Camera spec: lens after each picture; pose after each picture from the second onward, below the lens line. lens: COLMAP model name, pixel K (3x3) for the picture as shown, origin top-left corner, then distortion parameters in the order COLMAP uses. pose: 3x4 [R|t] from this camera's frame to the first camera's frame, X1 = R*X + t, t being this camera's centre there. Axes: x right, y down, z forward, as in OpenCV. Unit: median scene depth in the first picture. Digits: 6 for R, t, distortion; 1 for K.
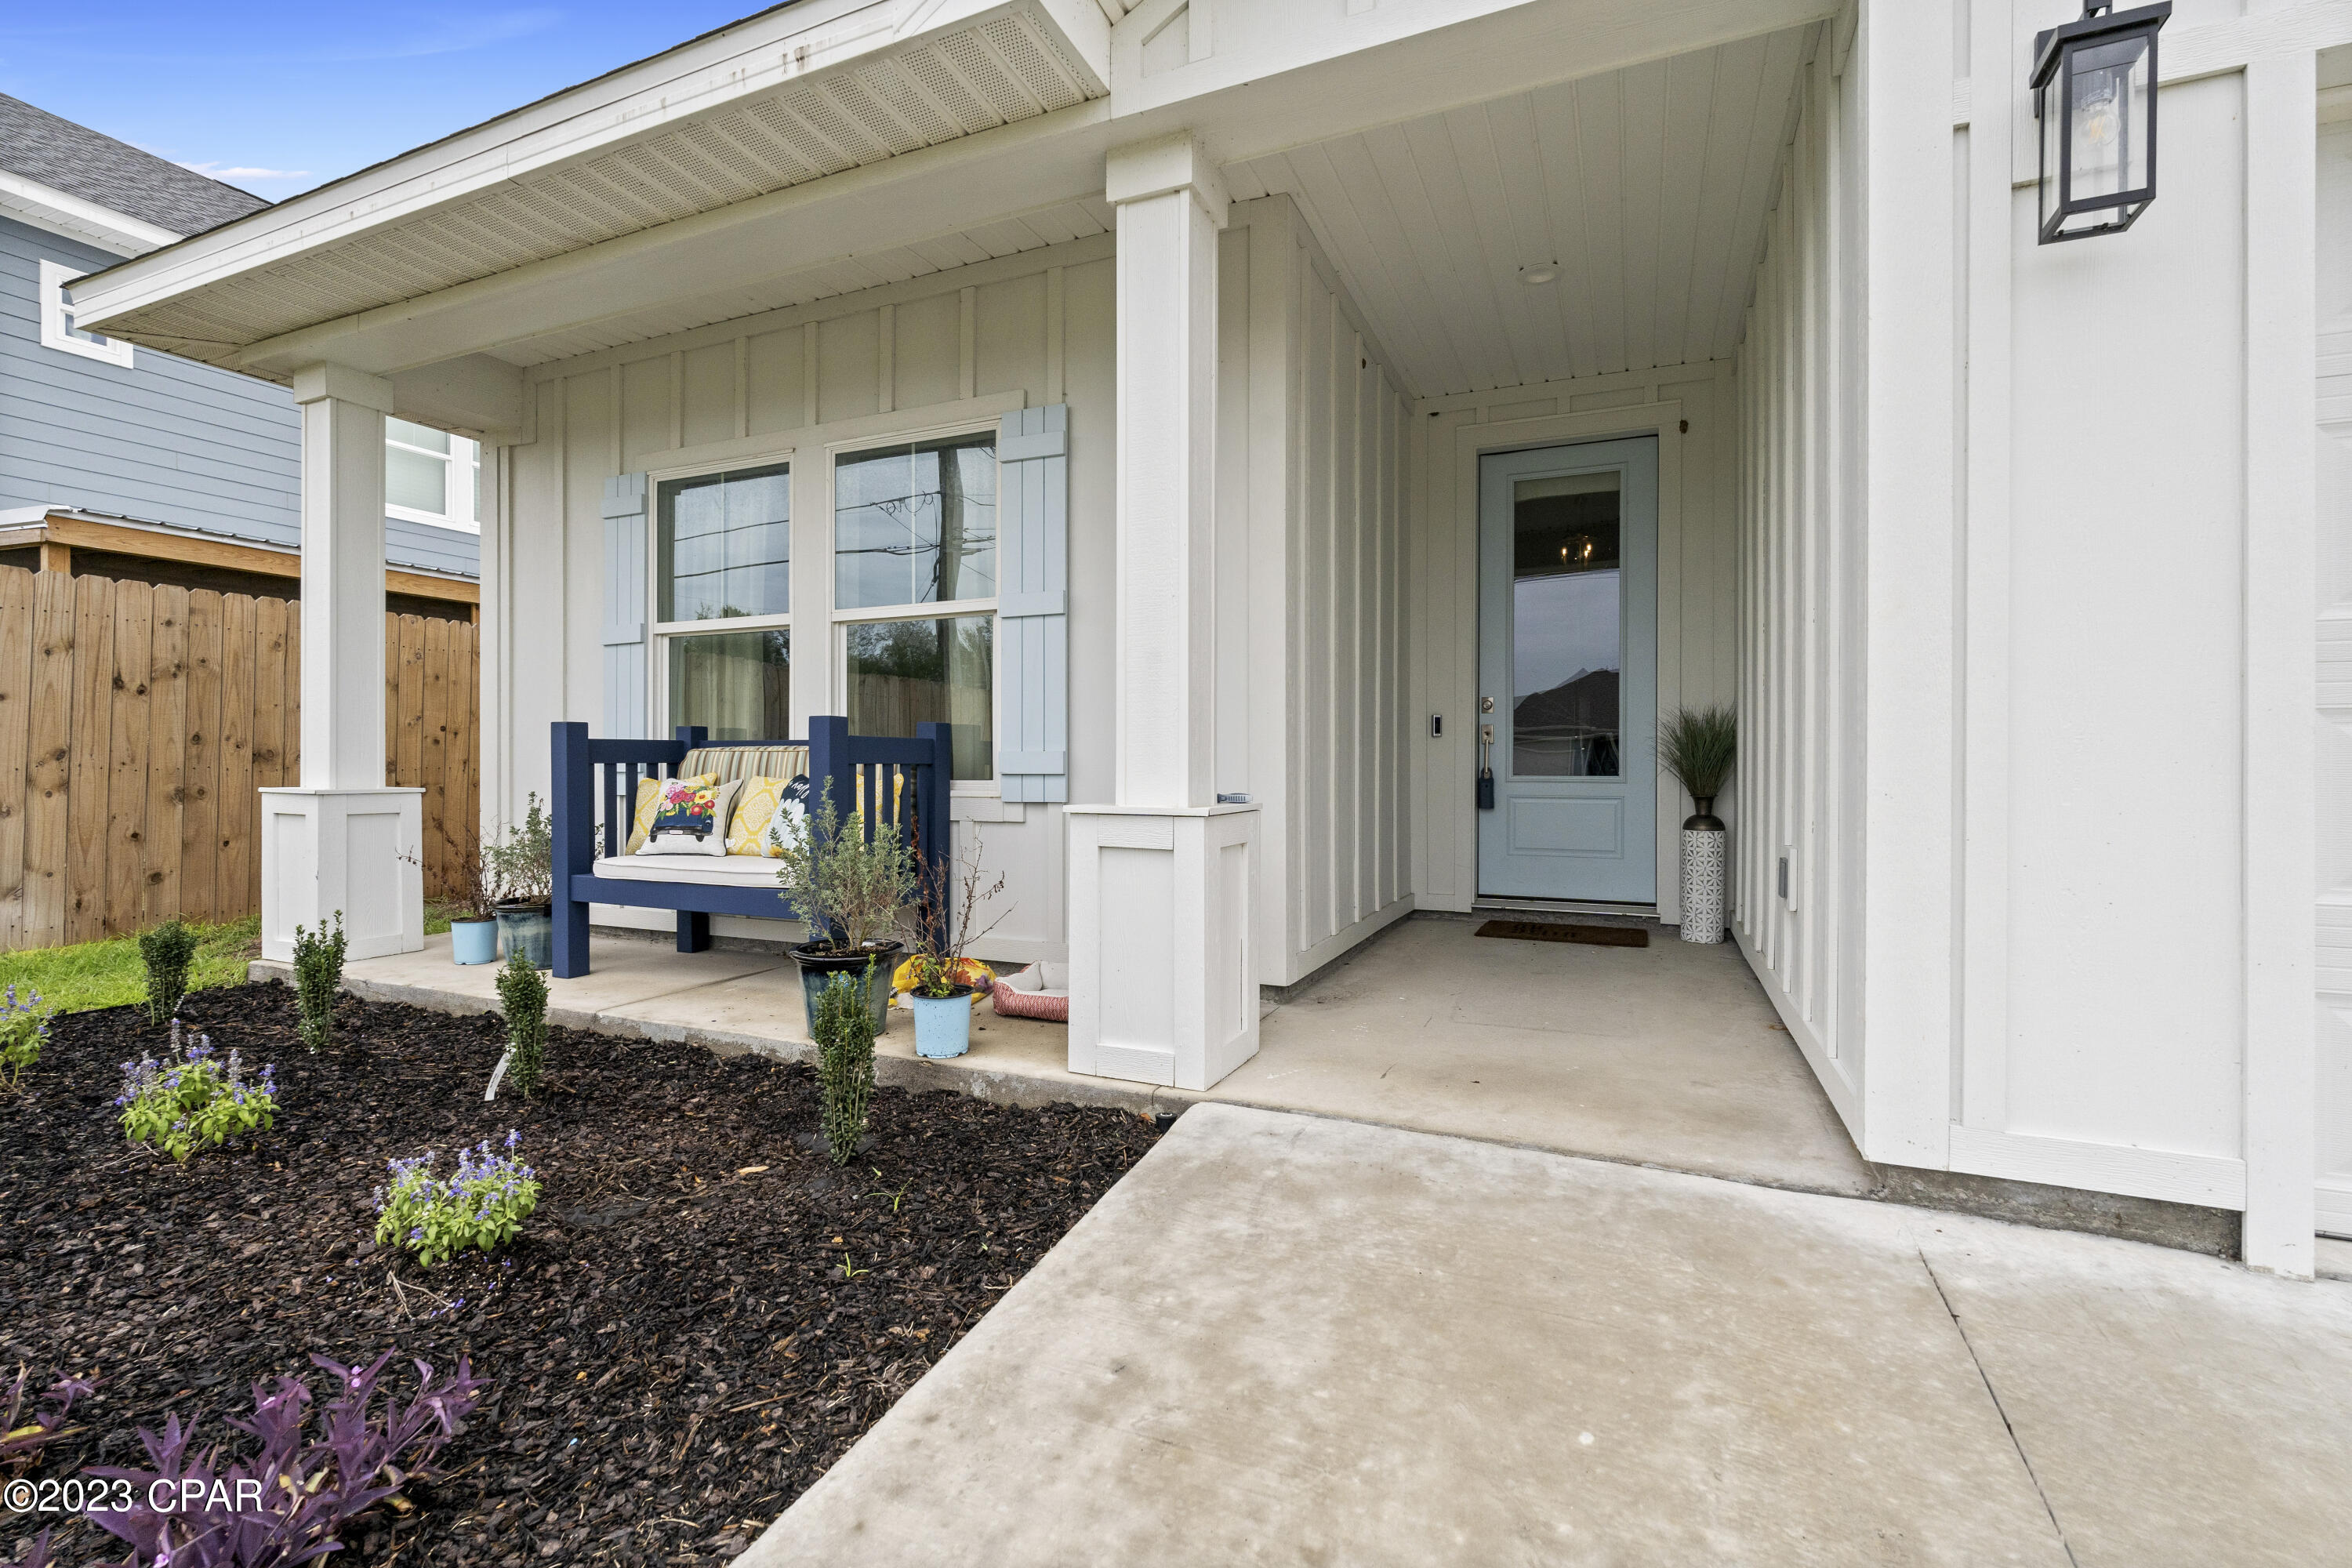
lens RADIAL K [[1038.0, 0, 1184.7], [0, 1038.0, 768.6], [0, 0, 1]] dist [-0.007751, 0.001753]
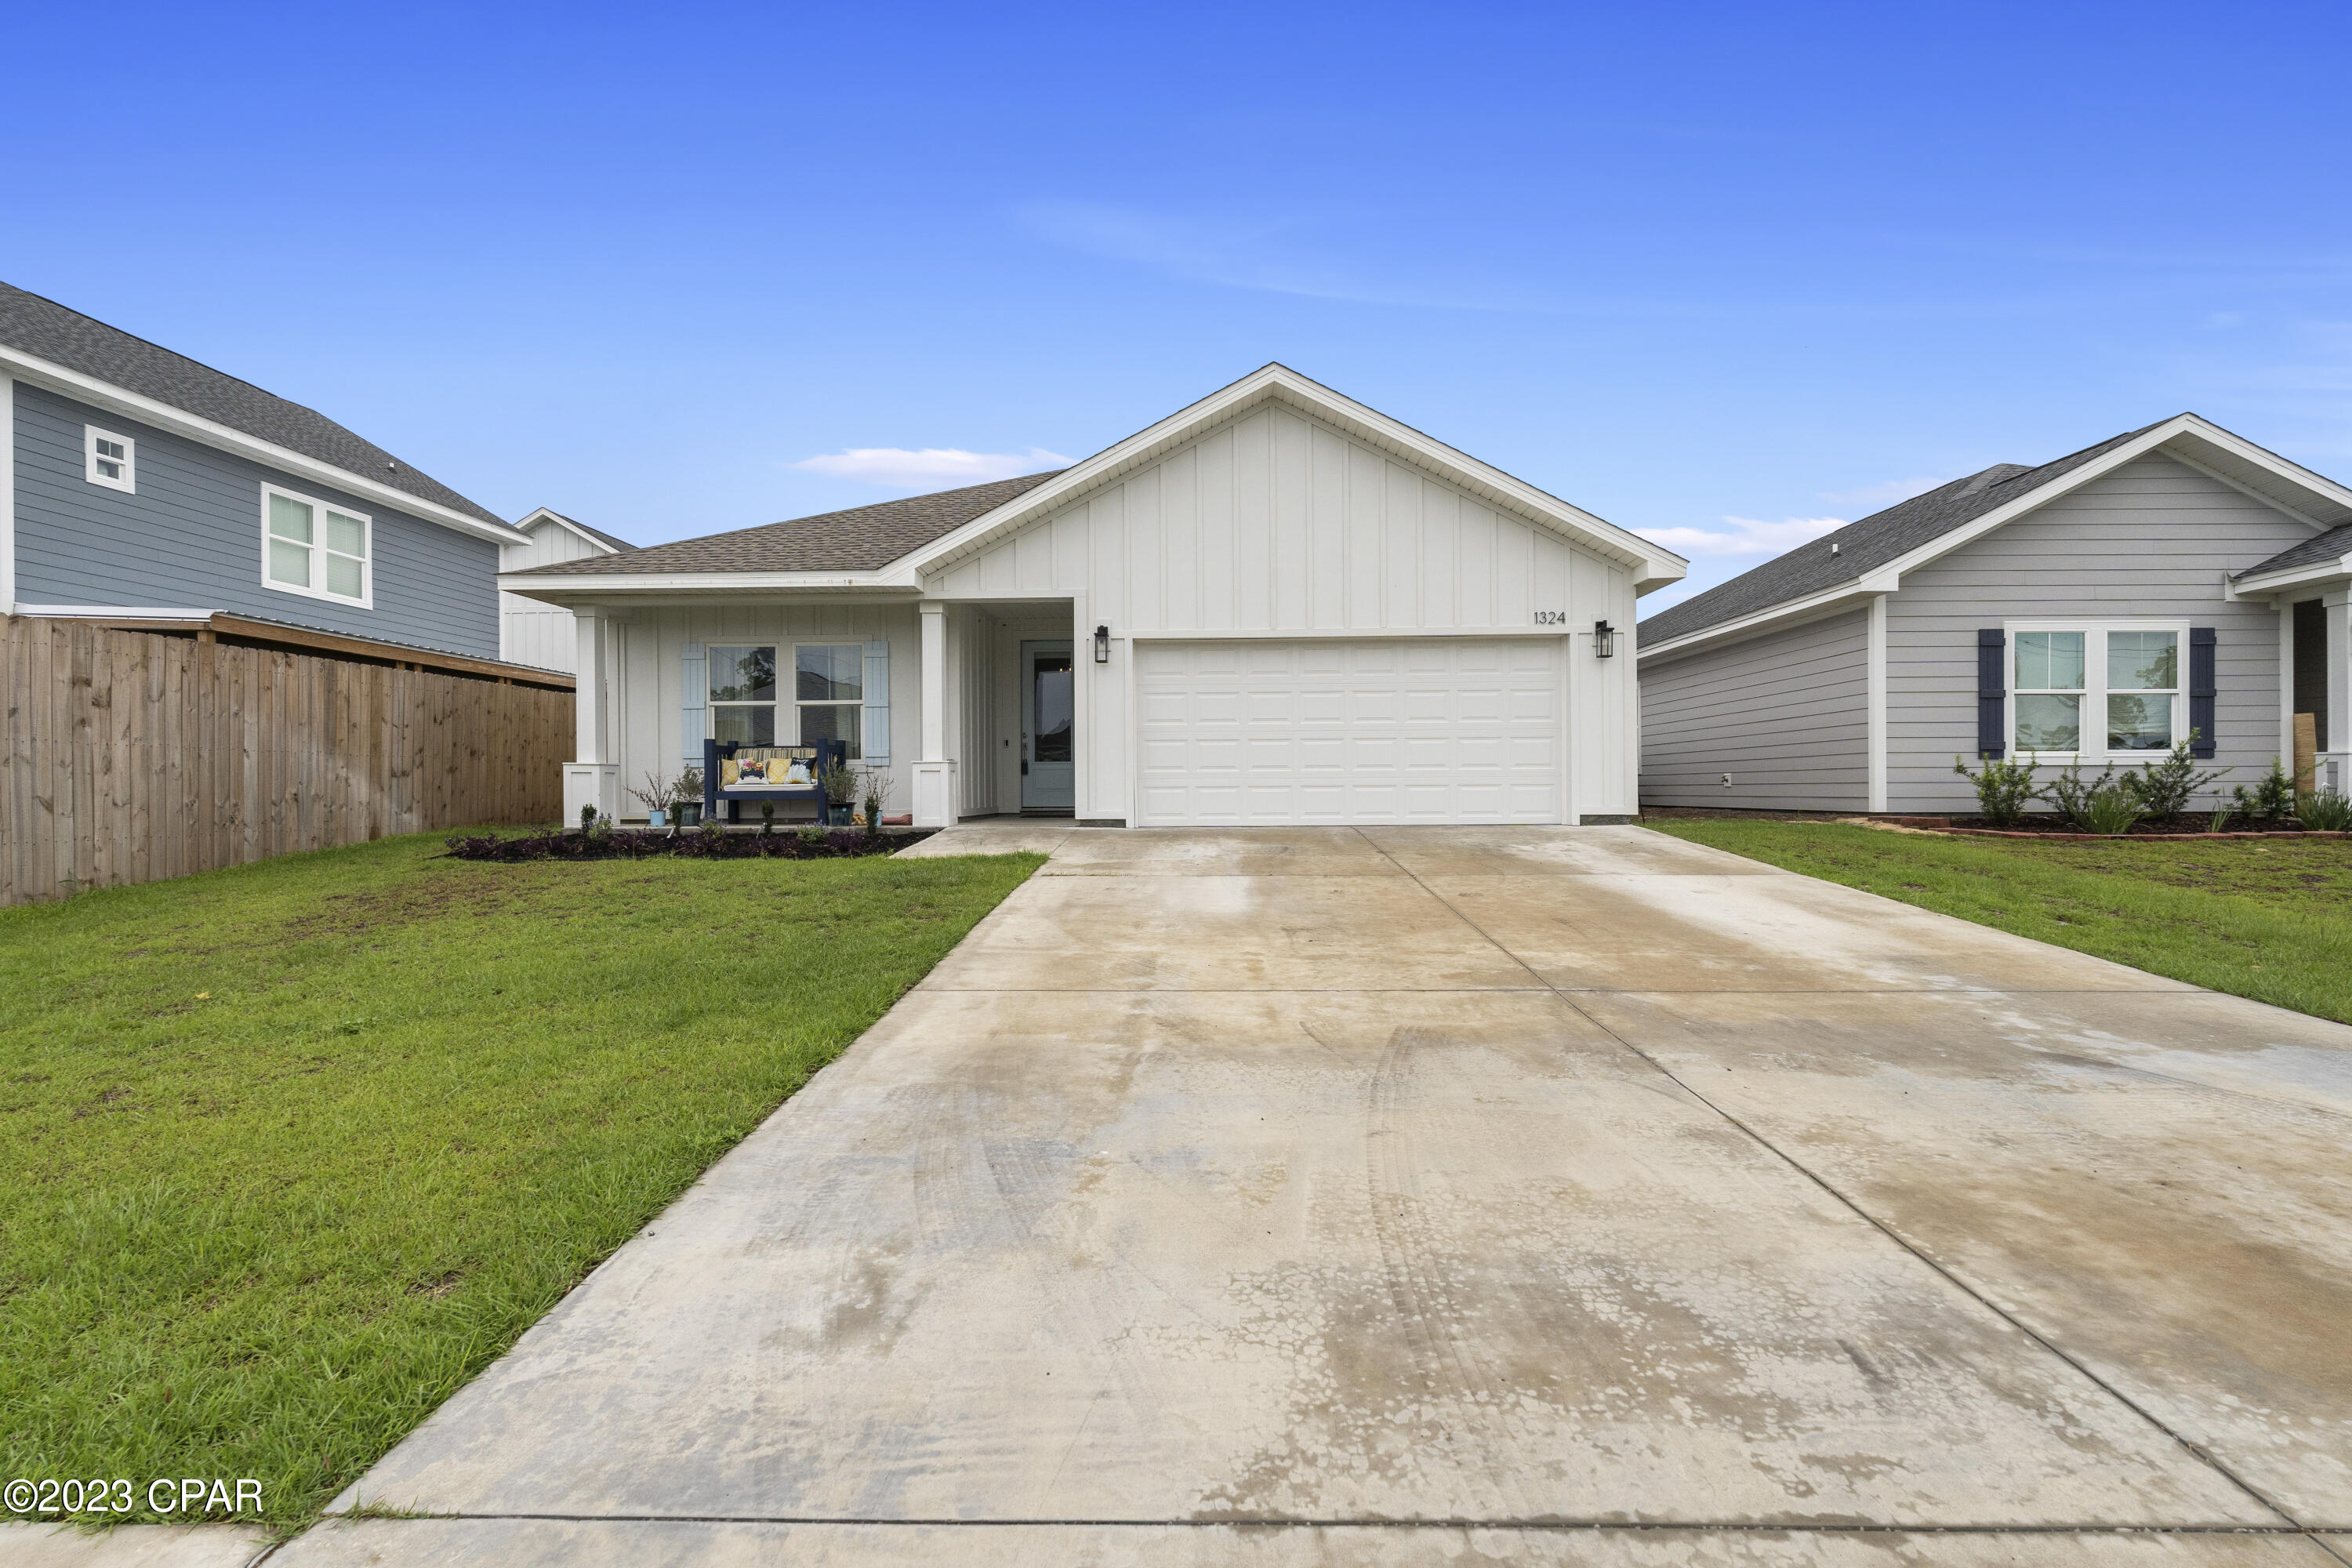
lens RADIAL K [[1038.0, 0, 1169.7], [0, 1038.0, 789.9], [0, 0, 1]] dist [-0.007751, 0.001753]
pose [[0.930863, -0.008422, 0.365272, -0.415294], [0.008056, 0.999964, 0.002527, 0.092471], [-0.365280, 0.000590, 0.930897, -1.994743]]
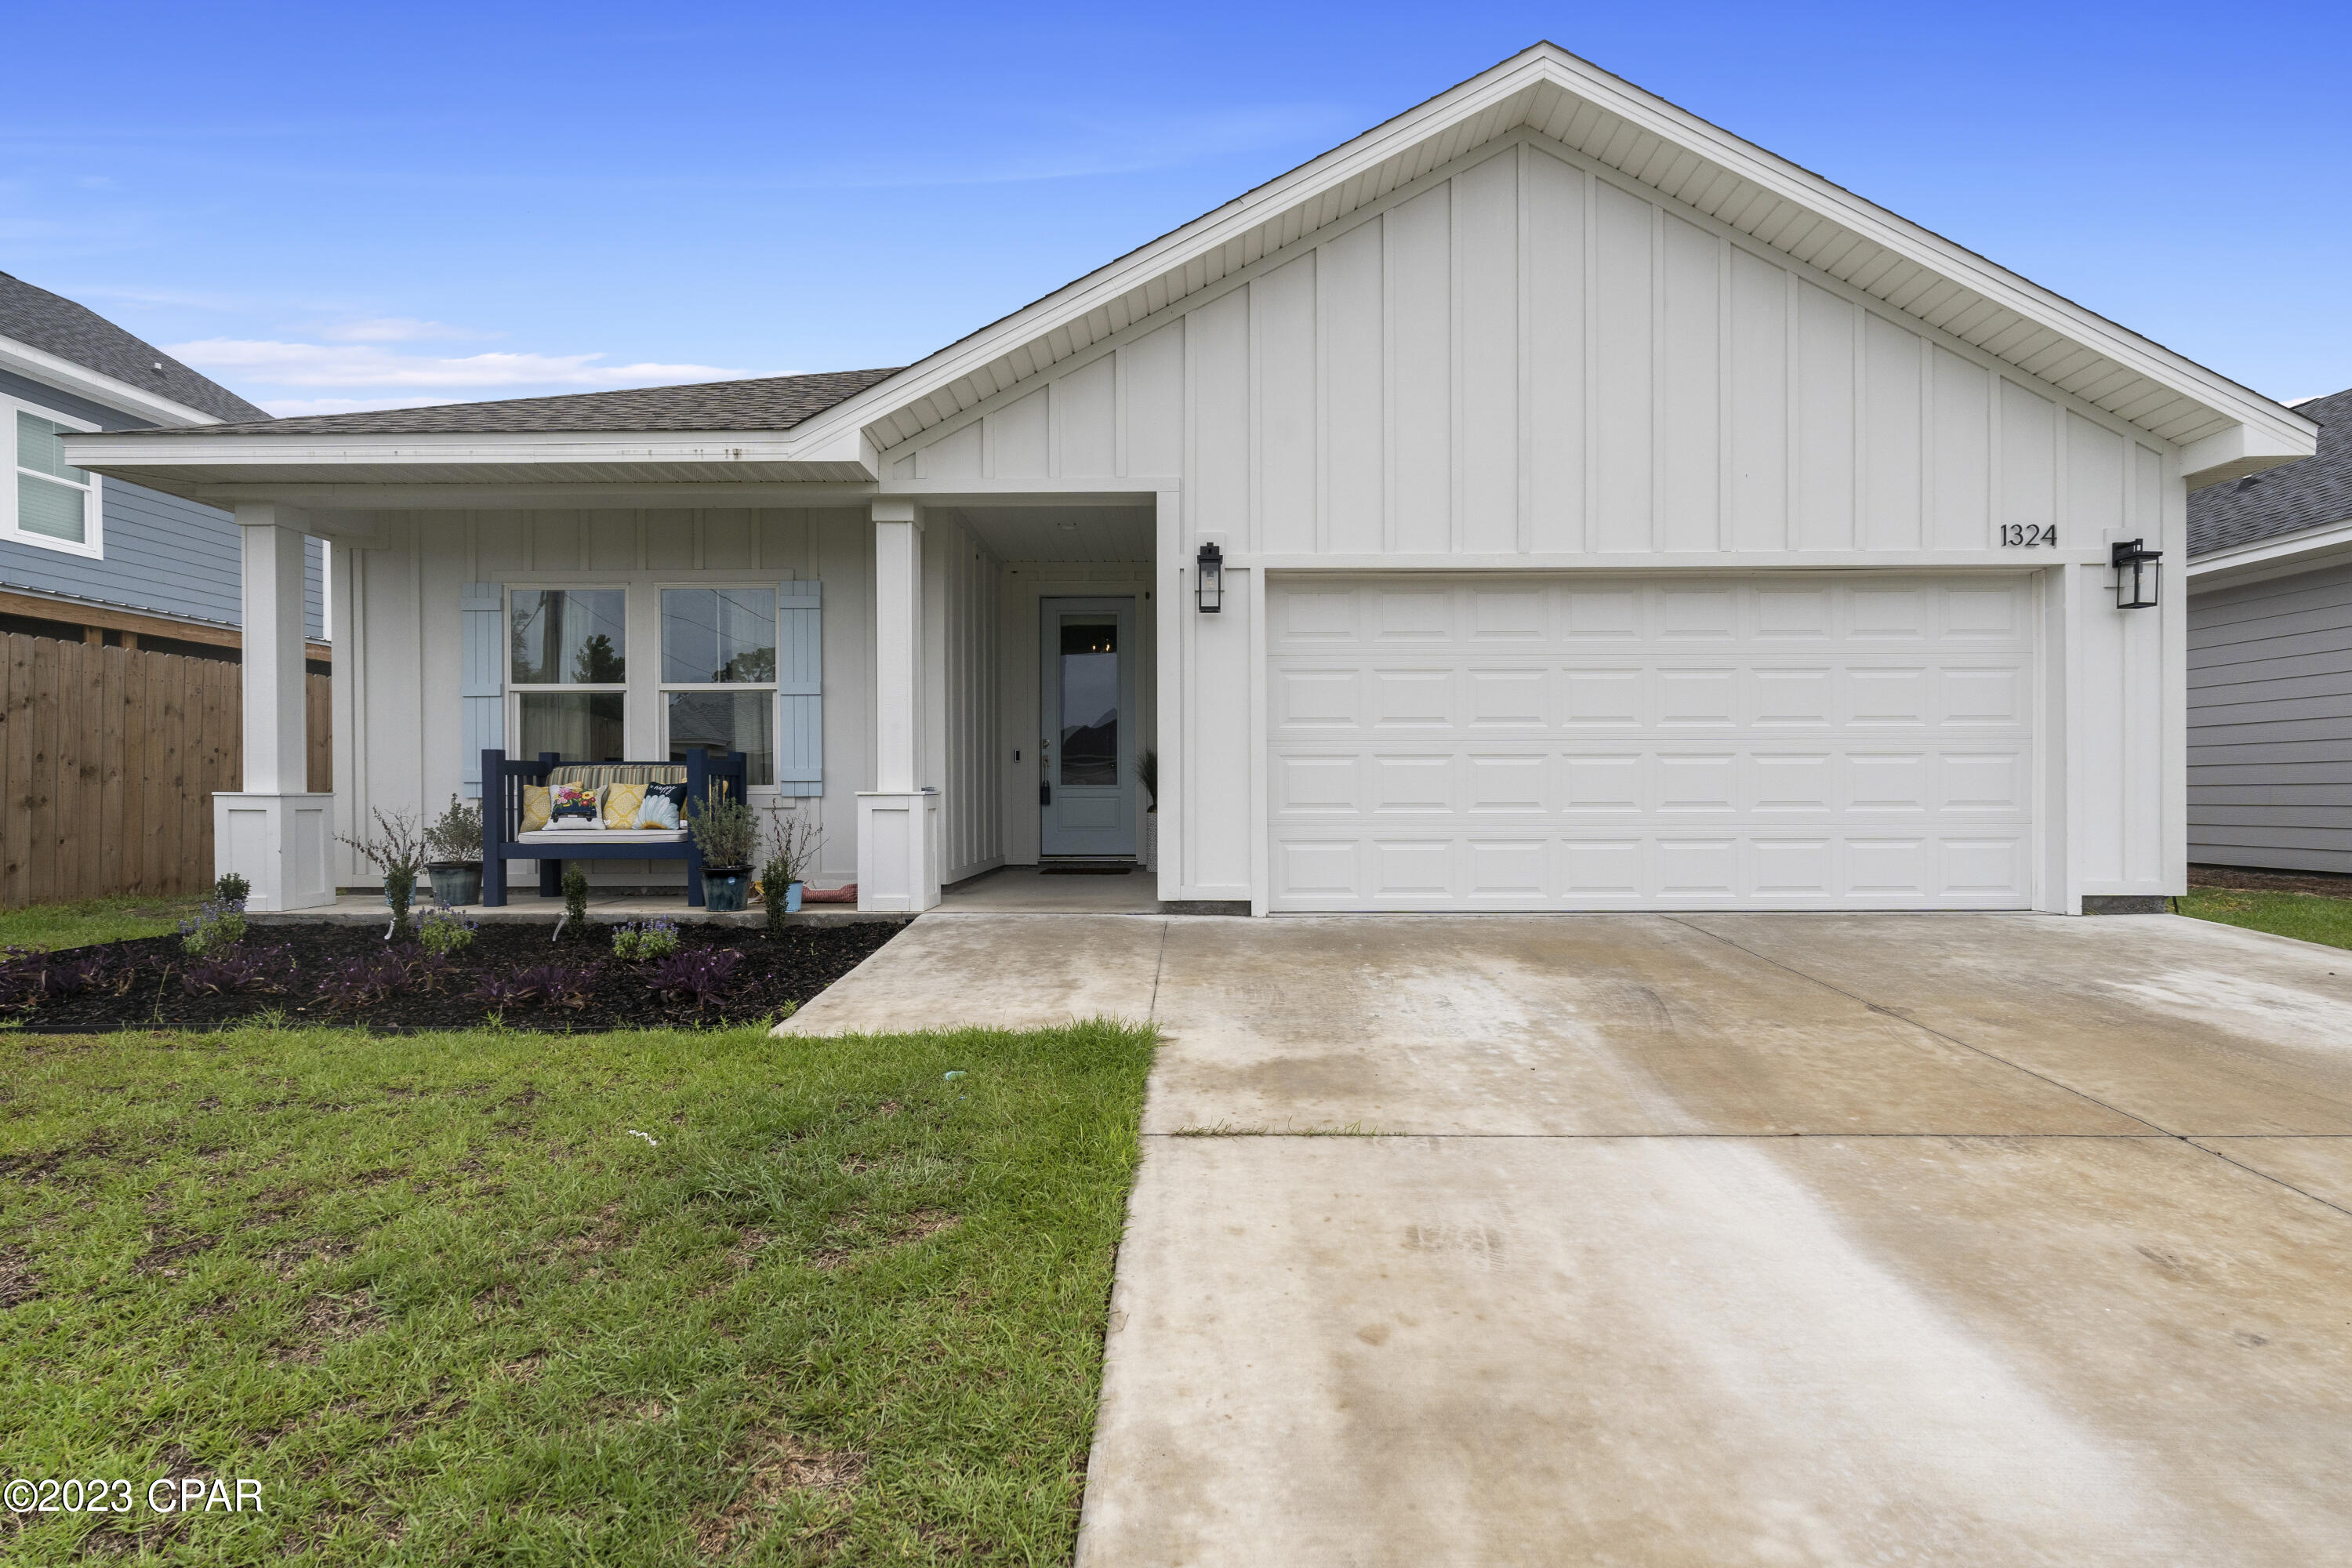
lens RADIAL K [[1038.0, 0, 1183.9], [0, 1038.0, 792.7], [0, 0, 1]] dist [-0.007751, 0.001753]
pose [[0.920769, -0.004817, 0.390078, -0.210174], [0.005253, 0.999986, -0.000051, 0.025994], [-0.390072, 0.002096, 0.920782, -0.836288]]
